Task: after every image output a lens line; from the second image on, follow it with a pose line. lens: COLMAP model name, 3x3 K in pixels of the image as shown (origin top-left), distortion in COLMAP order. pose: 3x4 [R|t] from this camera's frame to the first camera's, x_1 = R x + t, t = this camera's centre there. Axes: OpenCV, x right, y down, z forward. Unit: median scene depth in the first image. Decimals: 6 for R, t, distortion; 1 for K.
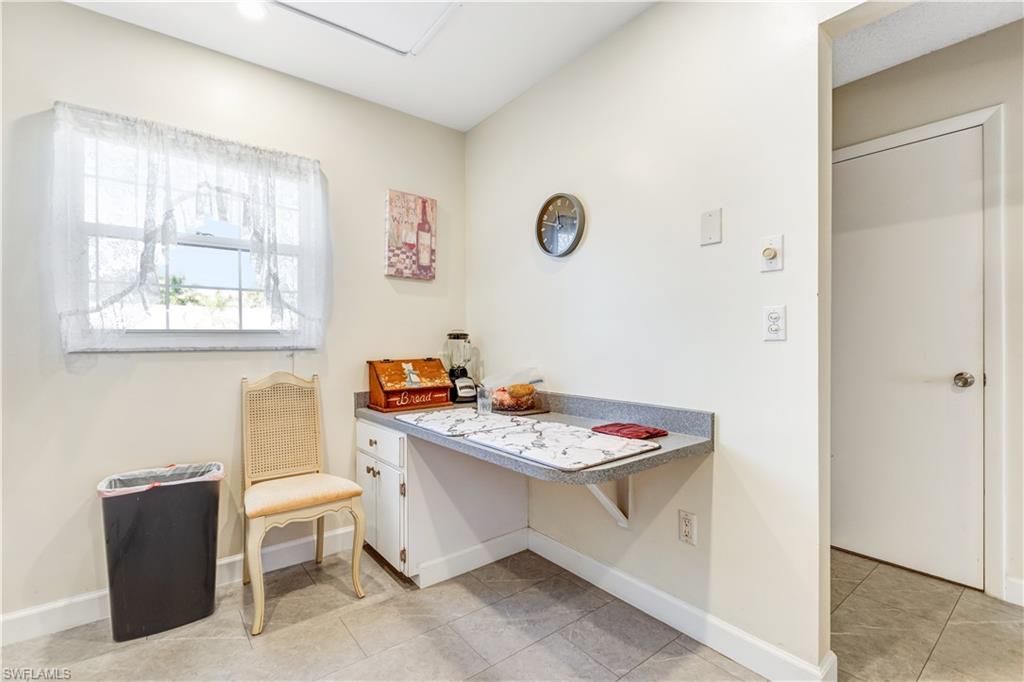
lens RADIAL K [[467.7, 0, 510.9], [0, 467.7, 344.5], [0, 0, 1]] dist [0.001393, 0.000500]
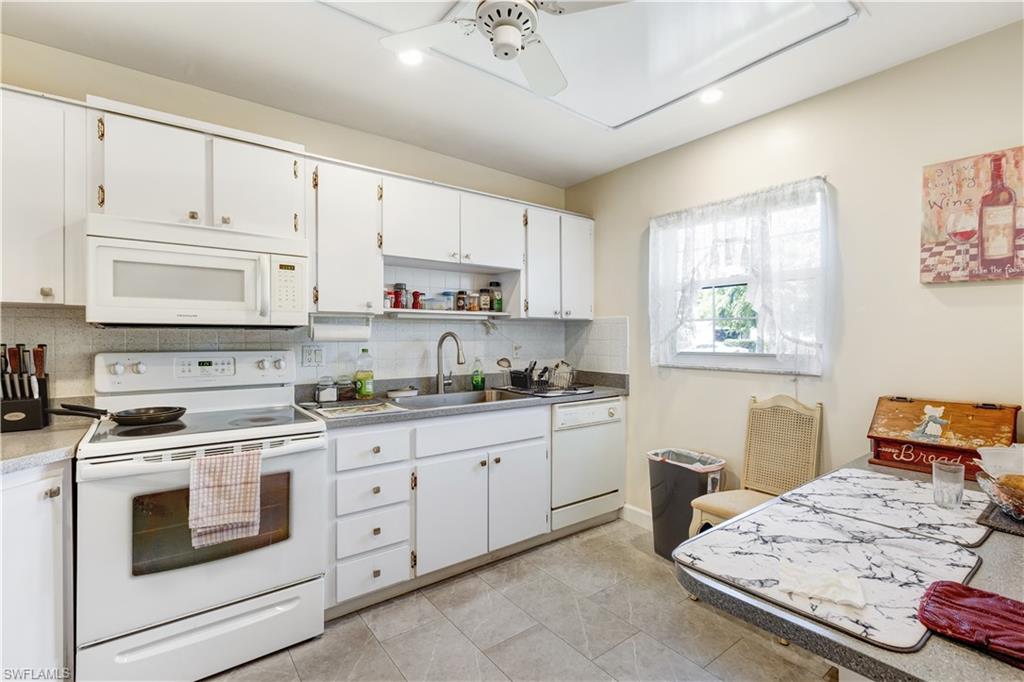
lens RADIAL K [[467.7, 0, 510.4], [0, 467.7, 336.0], [0, 0, 1]] dist [0.001393, 0.000500]
pose [[-0.029831, 0.006089, -0.999536, 0.498337], [-0.000604, 0.999981, 0.006109, -0.069483], [0.999555, 0.000785, -0.029827, 0.369671]]
